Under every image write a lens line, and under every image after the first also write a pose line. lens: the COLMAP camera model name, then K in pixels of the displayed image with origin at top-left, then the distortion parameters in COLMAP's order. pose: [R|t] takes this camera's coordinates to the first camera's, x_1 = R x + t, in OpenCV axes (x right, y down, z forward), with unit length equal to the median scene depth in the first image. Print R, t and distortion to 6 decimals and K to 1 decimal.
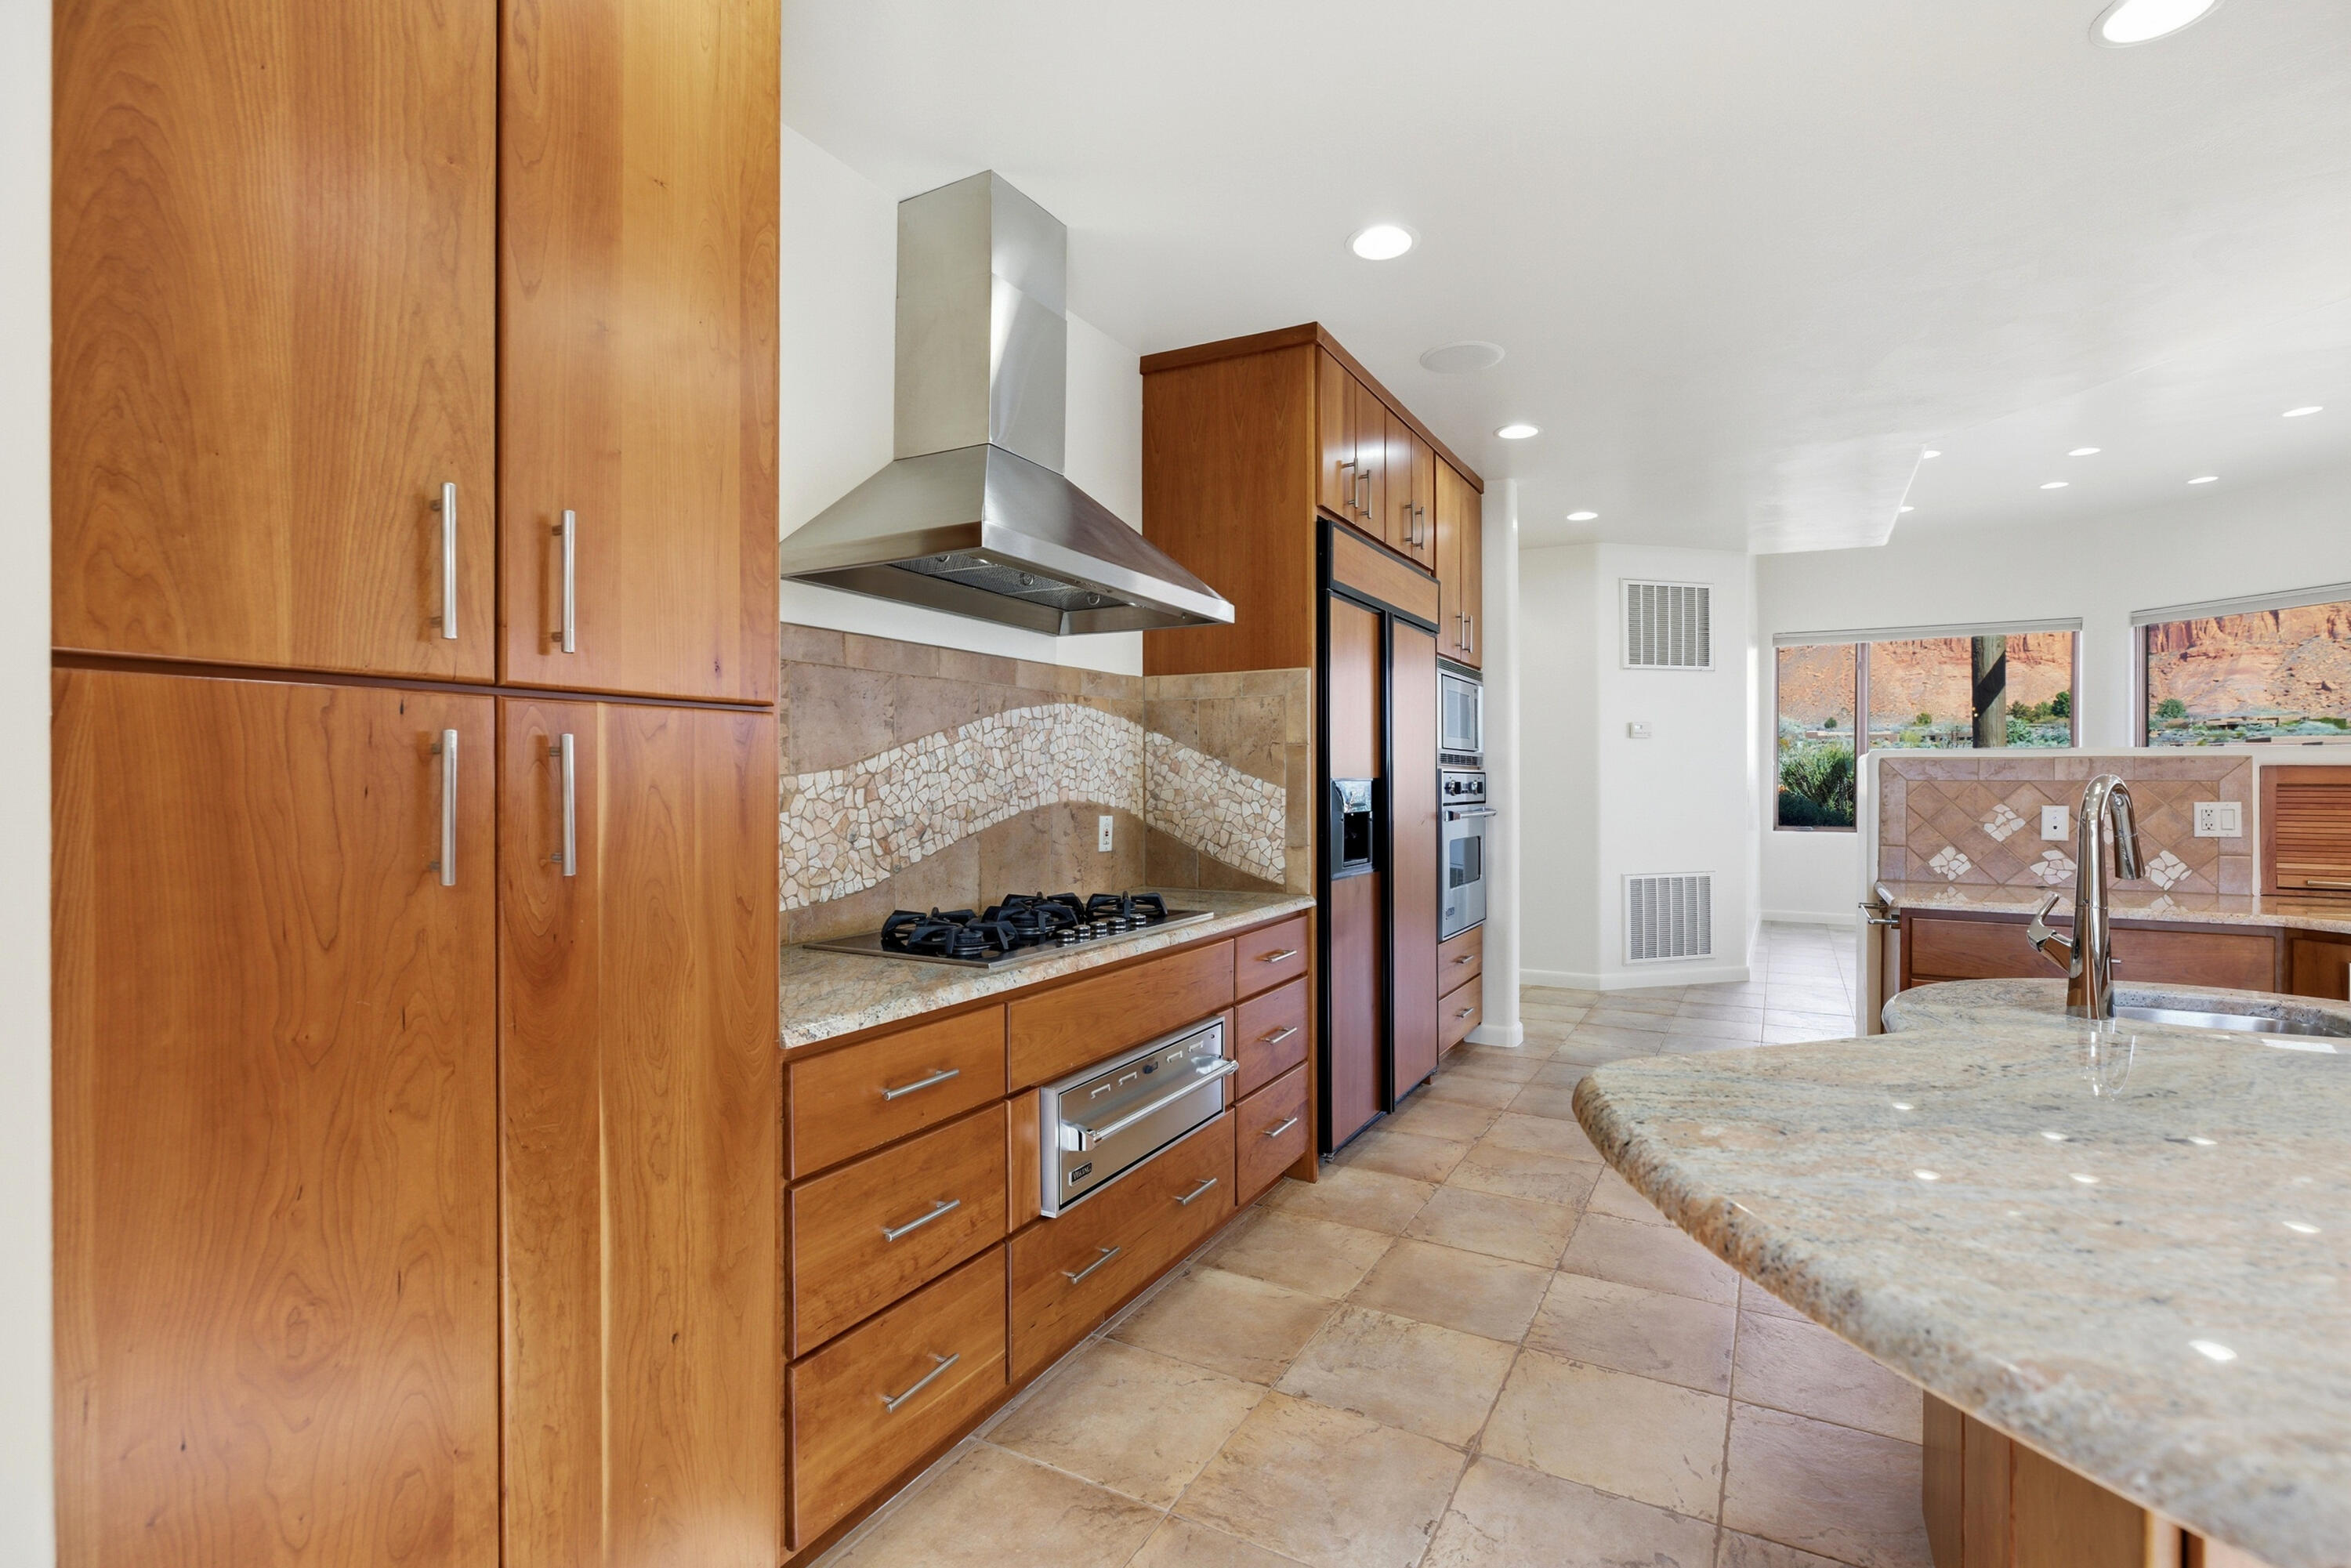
lens RADIAL K [[1057.7, 0, 1194.7], [0, 1057.7, 782.0], [0, 0, 1]] dist [-0.002945, -0.000745]
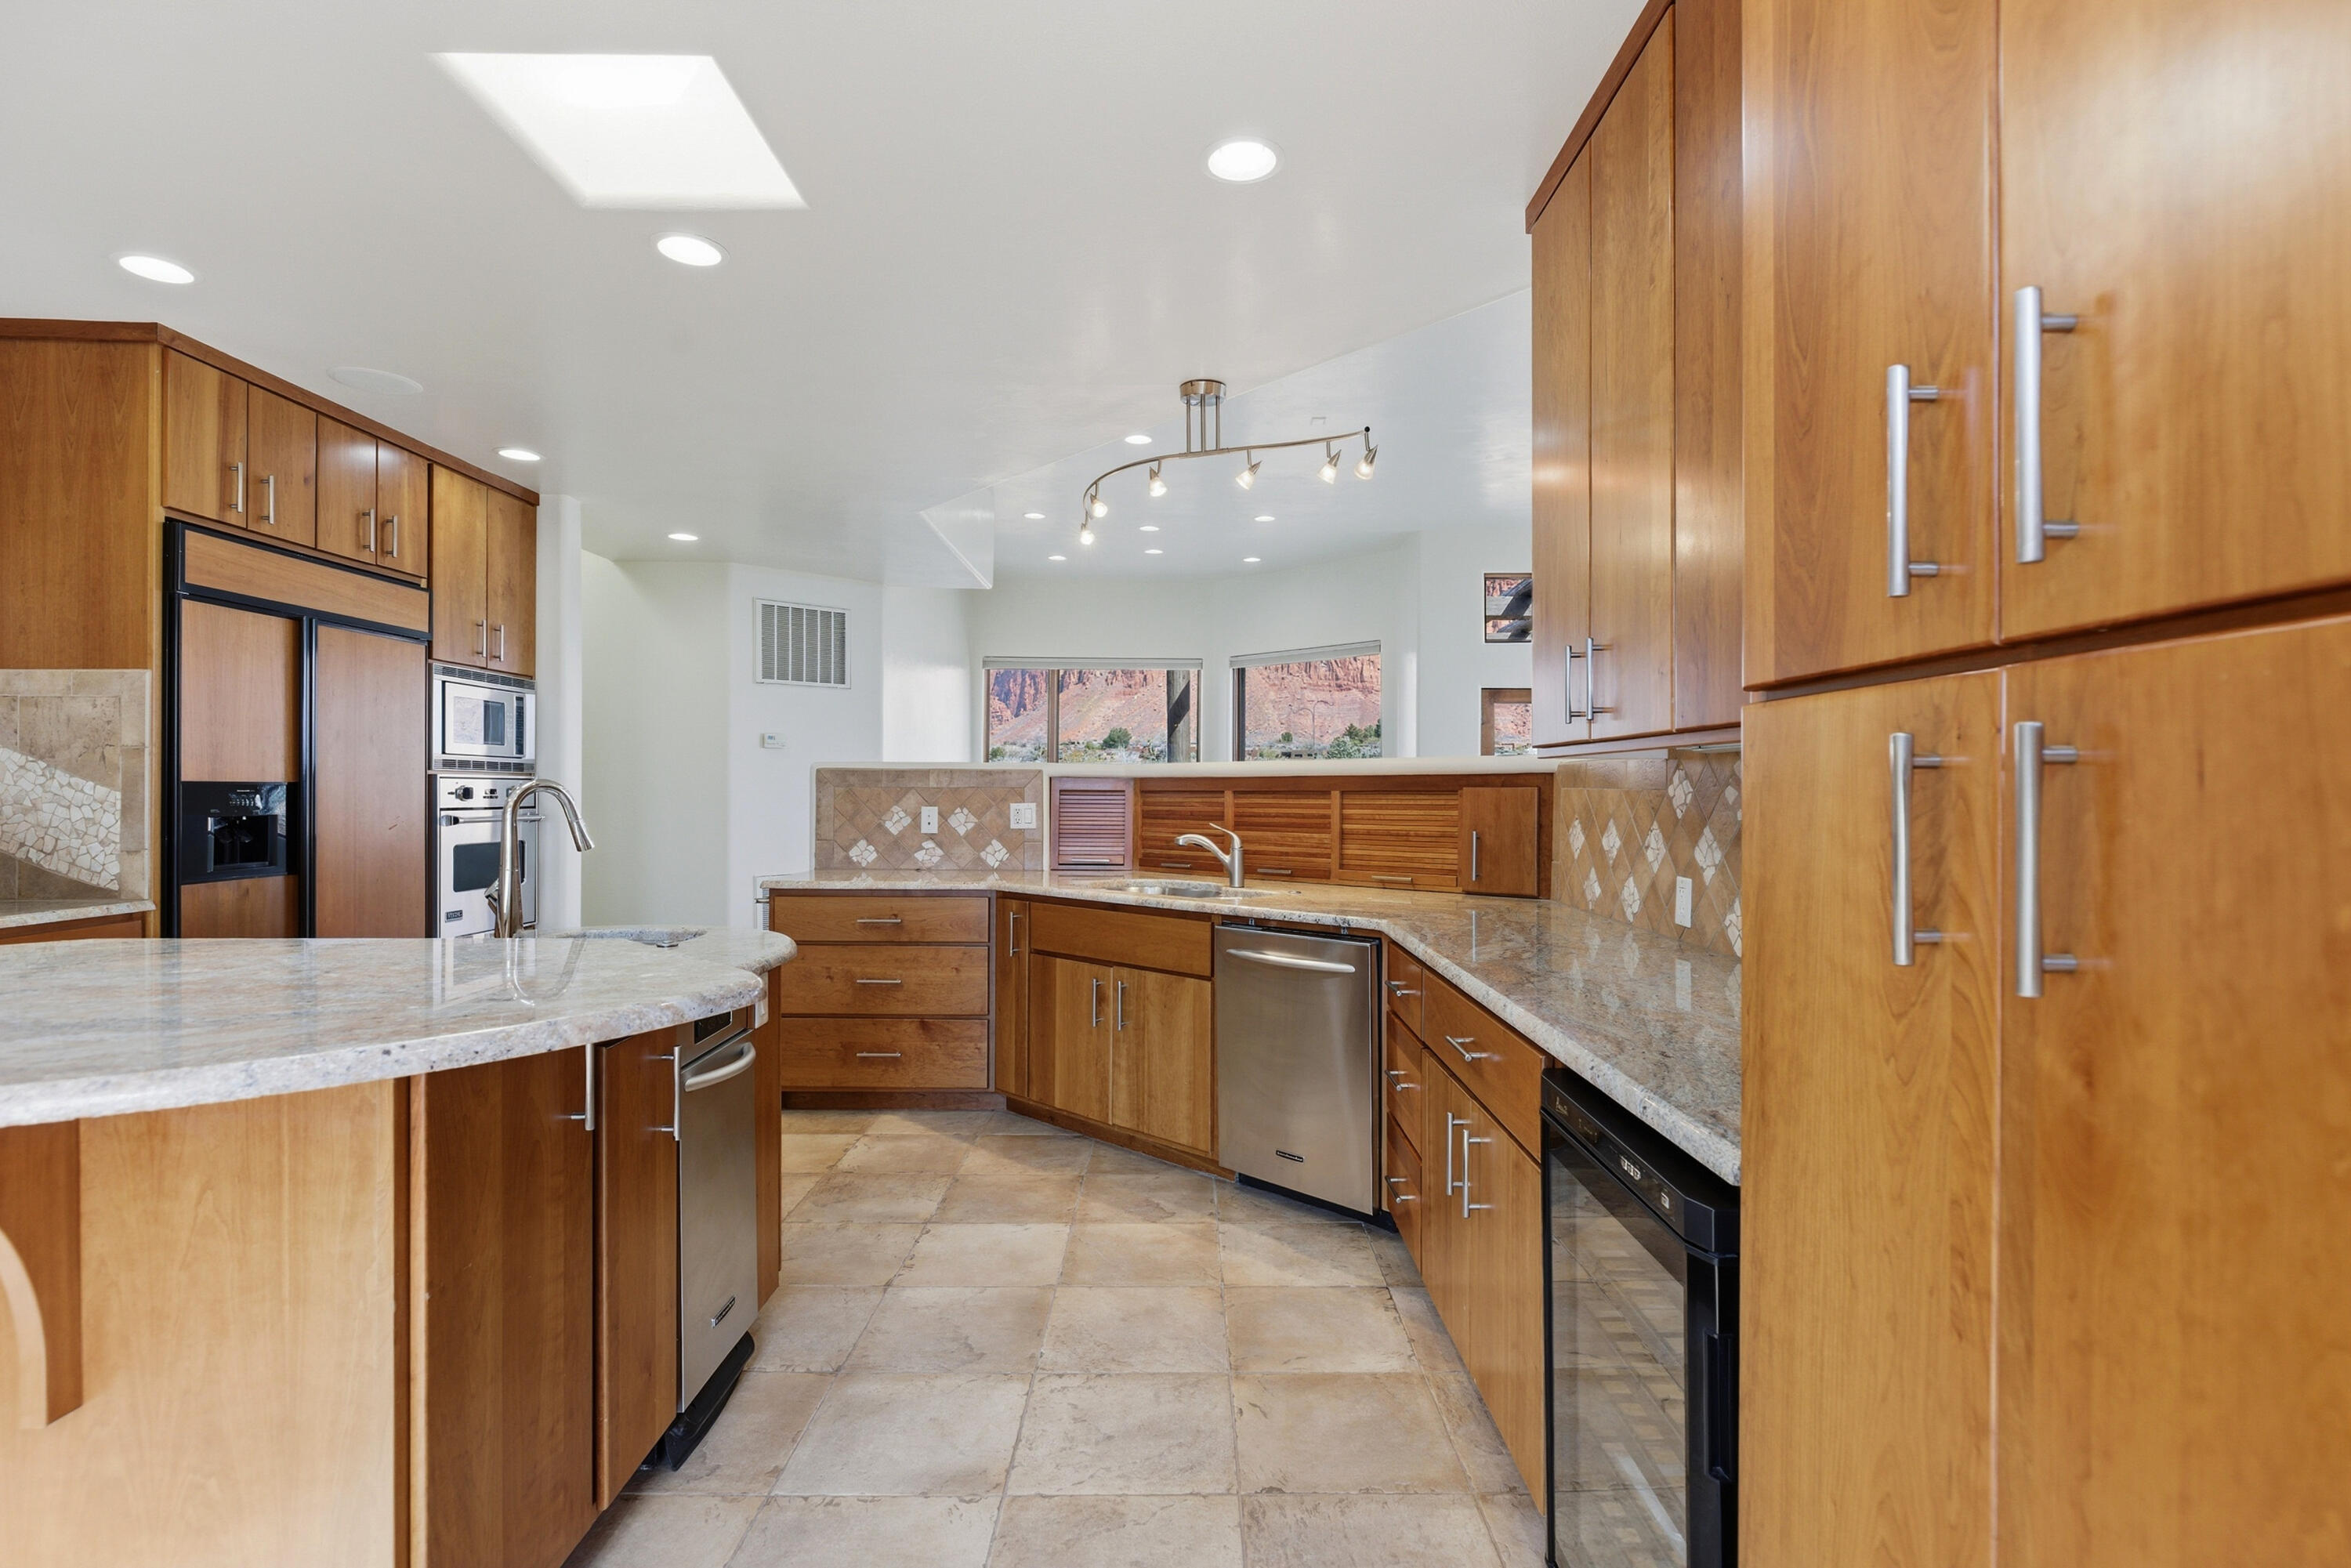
lens RADIAL K [[1128.8, 0, 1190.5], [0, 1128.8, 786.2], [0, 0, 1]] dist [-0.013681, 0.007906]
pose [[0.869135, 0.004781, 0.494552, 0.488432], [-0.002369, 0.999982, -0.005503, 0.004887], [-0.494569, 0.003612, 0.869131, -0.441432]]
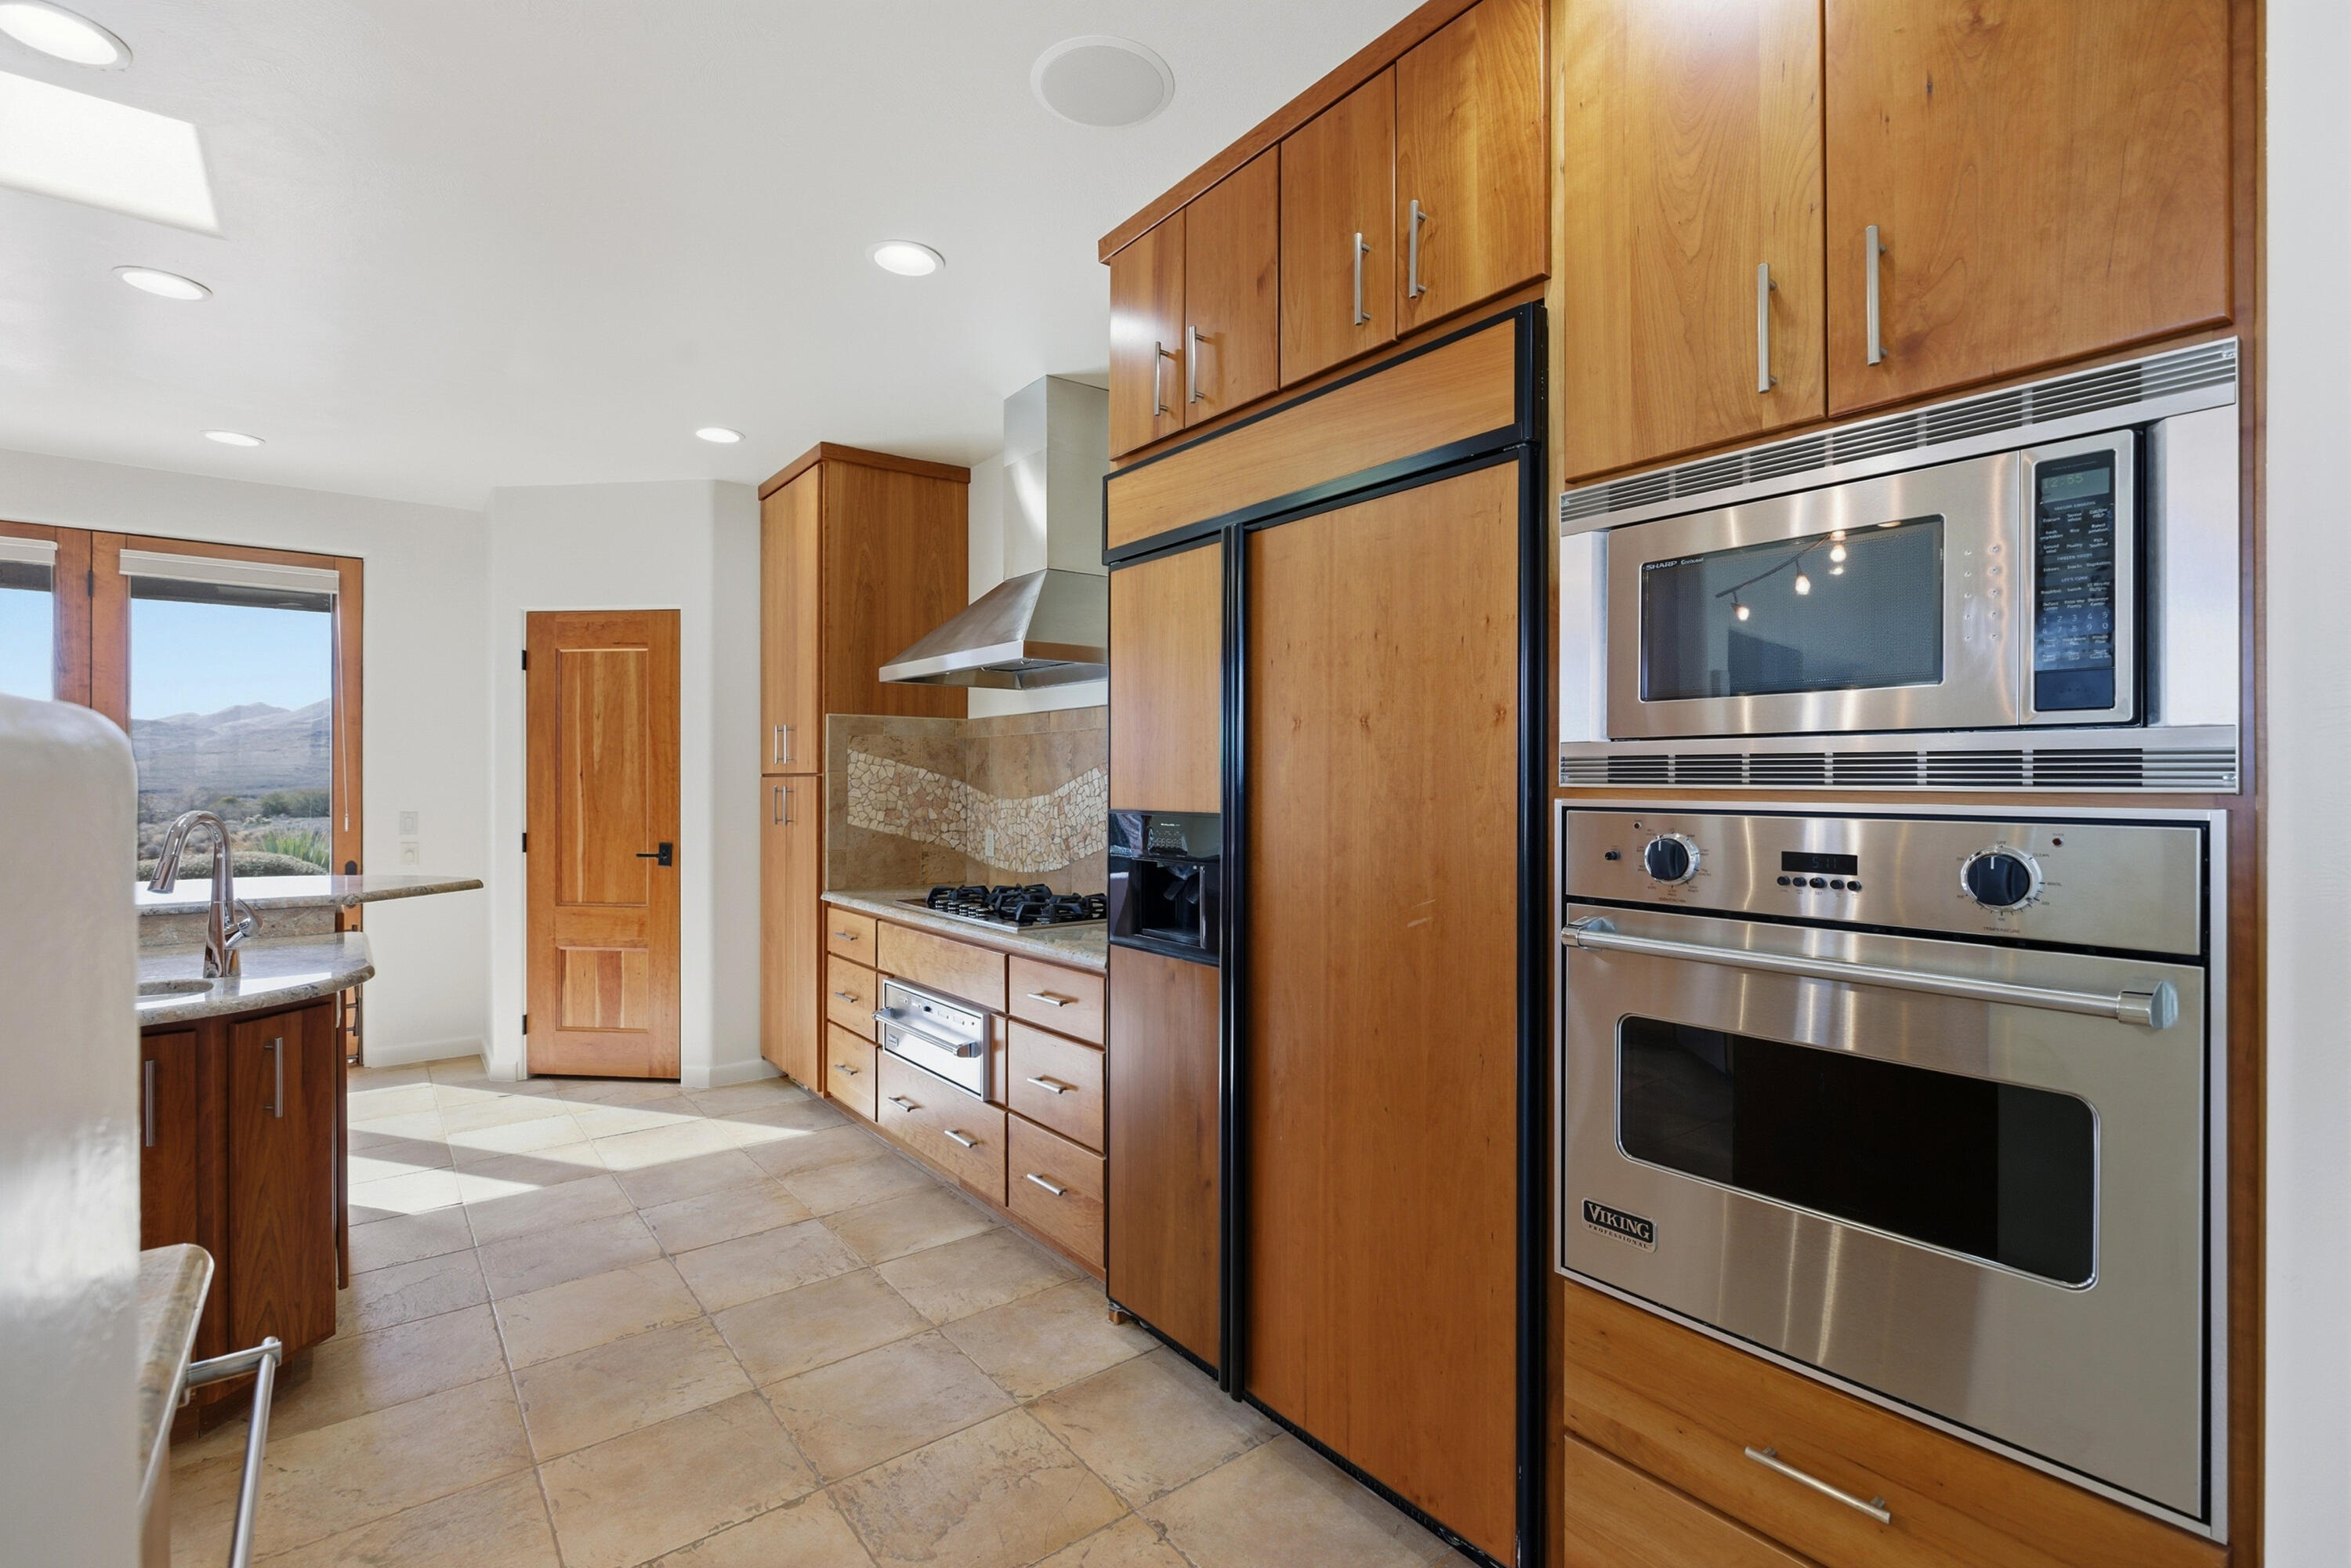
lens RADIAL K [[1057.7, 0, 1194.7], [0, 1057.7, 782.0], [0, 0, 1]] dist [-0.002945, -0.000745]
pose [[-0.378463, 0.000416, -0.925616, 0.921159], [-0.001848, 0.999998, 0.001206, -0.027999], [0.925615, 0.002167, -0.378461, 1.521847]]
